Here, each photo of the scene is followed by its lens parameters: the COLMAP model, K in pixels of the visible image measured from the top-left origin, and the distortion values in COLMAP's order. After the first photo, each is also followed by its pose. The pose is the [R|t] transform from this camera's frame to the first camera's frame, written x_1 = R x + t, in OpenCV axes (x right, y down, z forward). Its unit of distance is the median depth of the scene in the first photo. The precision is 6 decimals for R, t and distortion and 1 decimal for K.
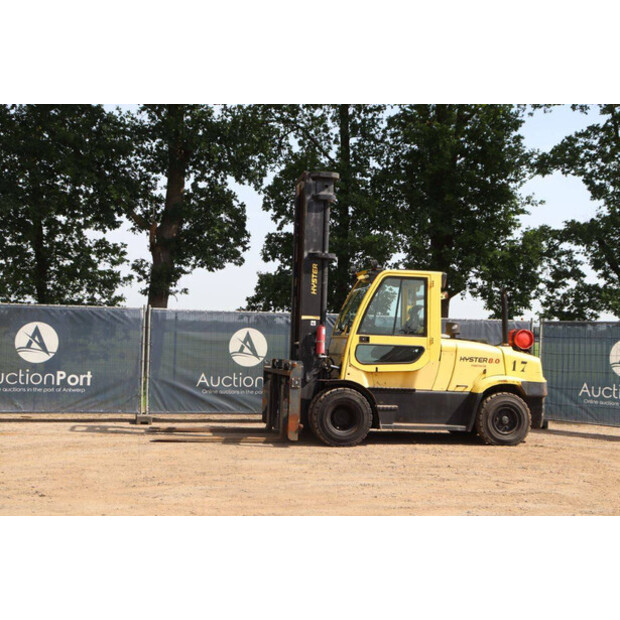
lens RADIAL K [[908.7, 0, 312.0], [0, 908.7, 308.7], [0, 0, 1]] dist [0.102212, 0.000000]
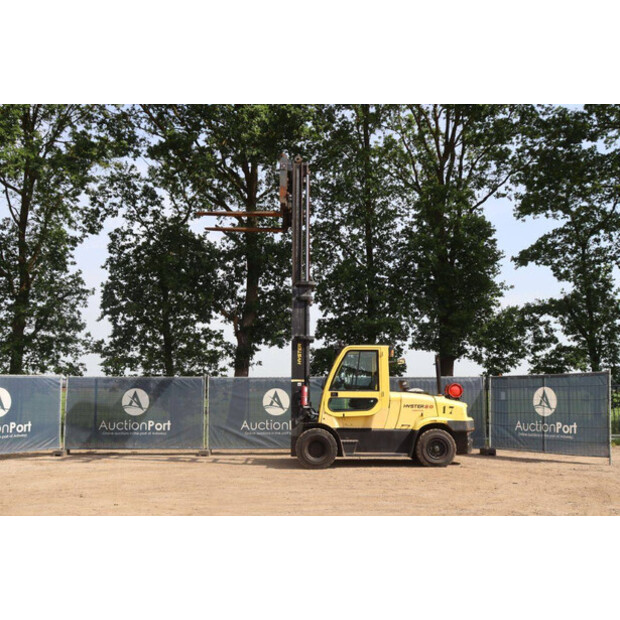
lens RADIAL K [[700.1, 0, 309.4], [0, 700.1, 307.1], [0, 0, 1]] dist [-0.045596, 0.000000]
pose [[0.984511, -0.049825, -0.168096, 0.193812], [0.034397, 0.995027, -0.093477, -0.001506], [0.171917, 0.086247, 0.981329, -0.099993]]
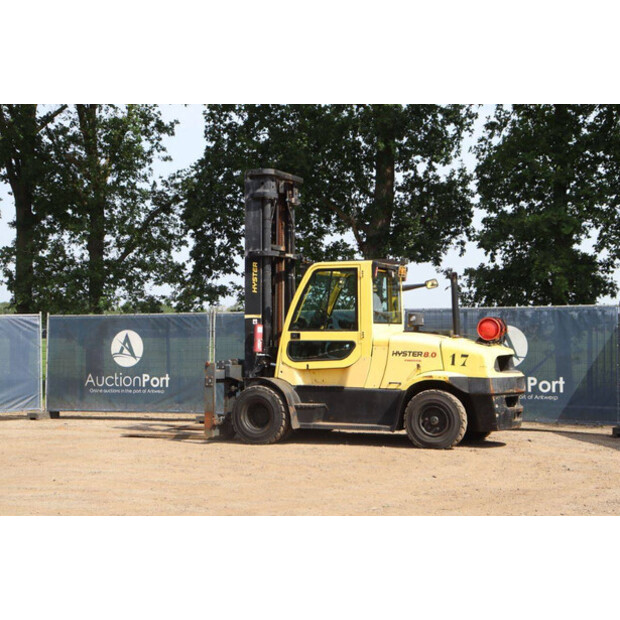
lens RADIAL K [[1066.5, 0, 314.8], [0, 1066.5, 306.2], [0, 0, 1]] dist [0.119338, 0.000000]
pose [[0.816197, -0.052191, -0.575411, 0.669488], [0.052133, 0.998502, -0.016617, 0.019910], [0.575417, -0.016435, 0.817695, 0.072141]]
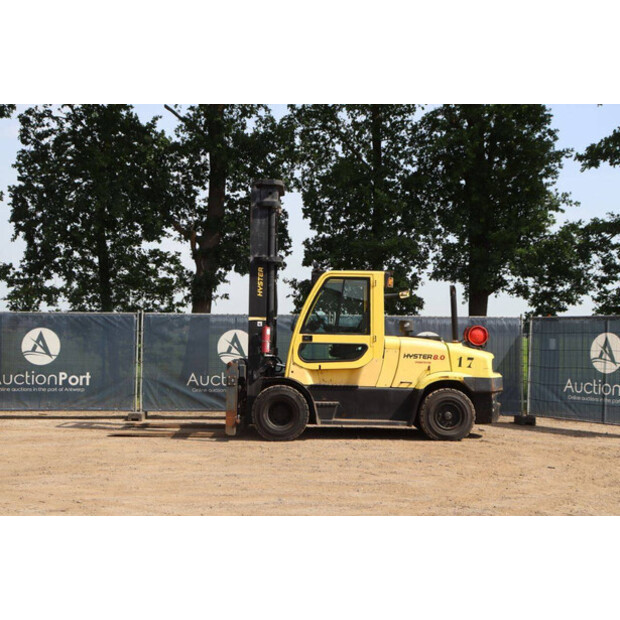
lens RADIAL K [[900.8, 0, 311.1], [0, 900.8, 306.7], [0, 0, 1]] dist [0.081435, 0.000000]
pose [[0.983097, -0.024004, -0.181503, 0.228099], [0.023220, 0.999710, -0.006446, 0.003821], [0.181605, 0.002123, 0.983369, -0.011948]]
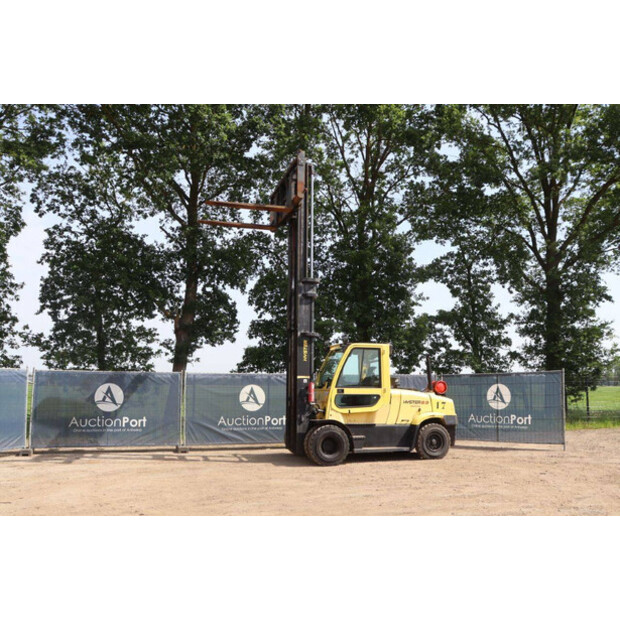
lens RADIAL K [[569.0, 0, 313.4], [0, 569.0, 309.5], [0, 0, 1]] dist [-0.109537, 0.000000]
pose [[0.994389, -0.012472, 0.105049, -0.073234], [0.023134, 0.994628, -0.100900, -0.005025], [-0.103226, 0.102764, 0.989335, 0.080450]]
